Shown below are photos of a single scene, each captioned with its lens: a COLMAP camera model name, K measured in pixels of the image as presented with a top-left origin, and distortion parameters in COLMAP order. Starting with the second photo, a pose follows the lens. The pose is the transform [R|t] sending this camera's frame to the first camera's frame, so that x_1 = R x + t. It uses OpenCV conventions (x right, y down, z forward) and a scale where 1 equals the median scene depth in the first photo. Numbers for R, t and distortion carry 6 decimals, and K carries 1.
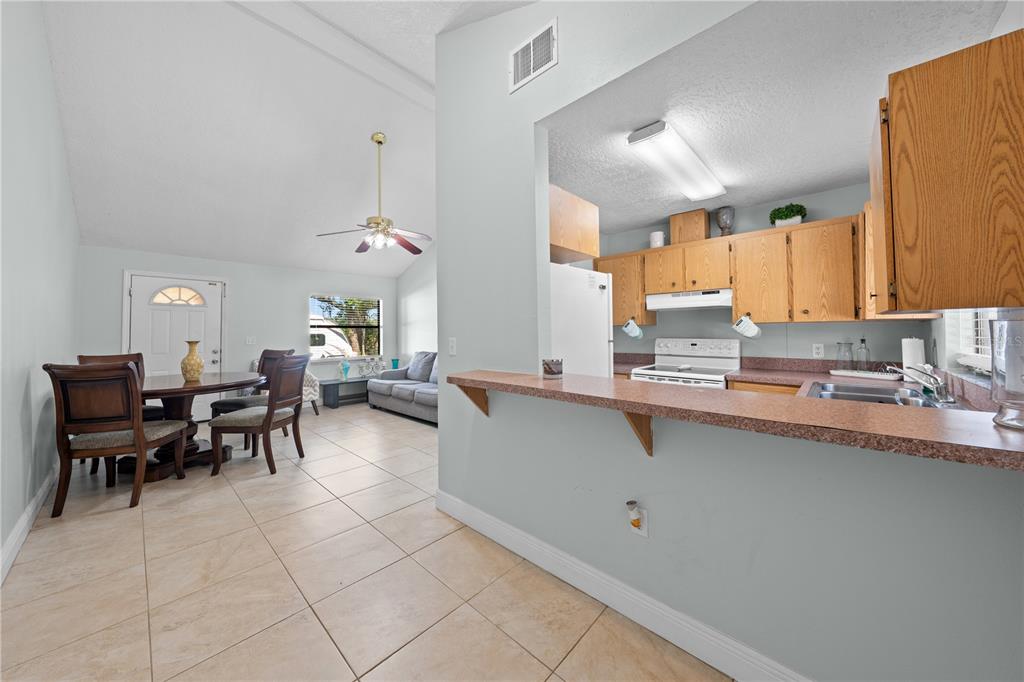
lens RADIAL K [[345.8, 0, 513.2], [0, 345.8, 332.7], [0, 0, 1]] dist [-0.002815, -0.000302]
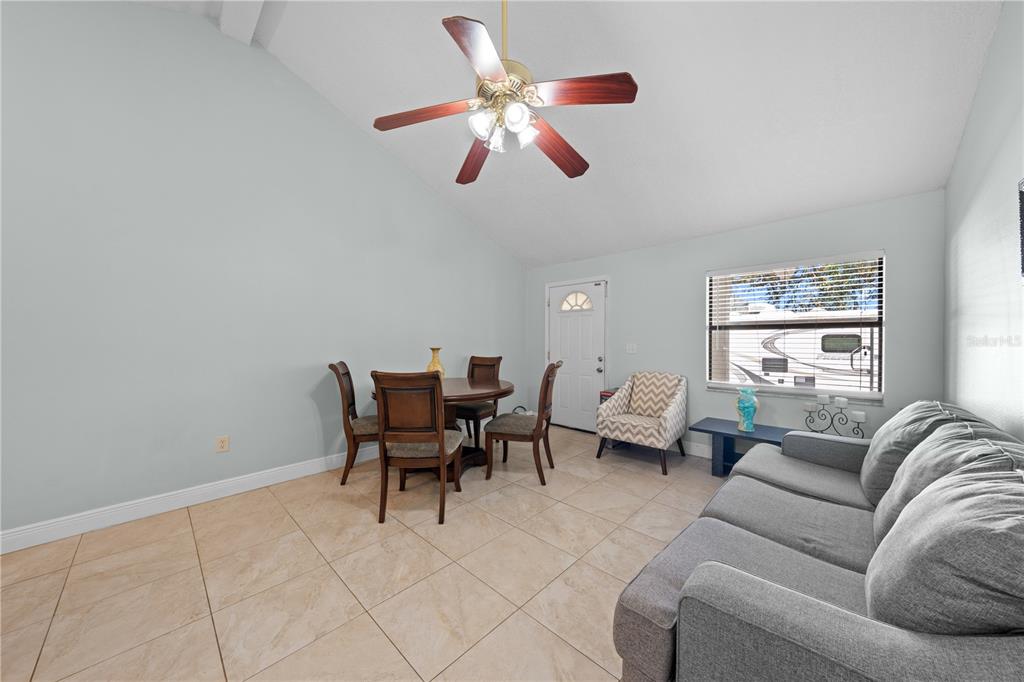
lens RADIAL K [[345.8, 0, 507.7], [0, 345.8, 341.9], [0, 0, 1]] dist [-0.002815, -0.000302]
pose [[-0.022823, 0.011884, -0.999669, 0.043187], [0.006182, 0.999912, 0.011746, -0.002298], [0.999720, -0.005912, -0.022894, 0.825307]]
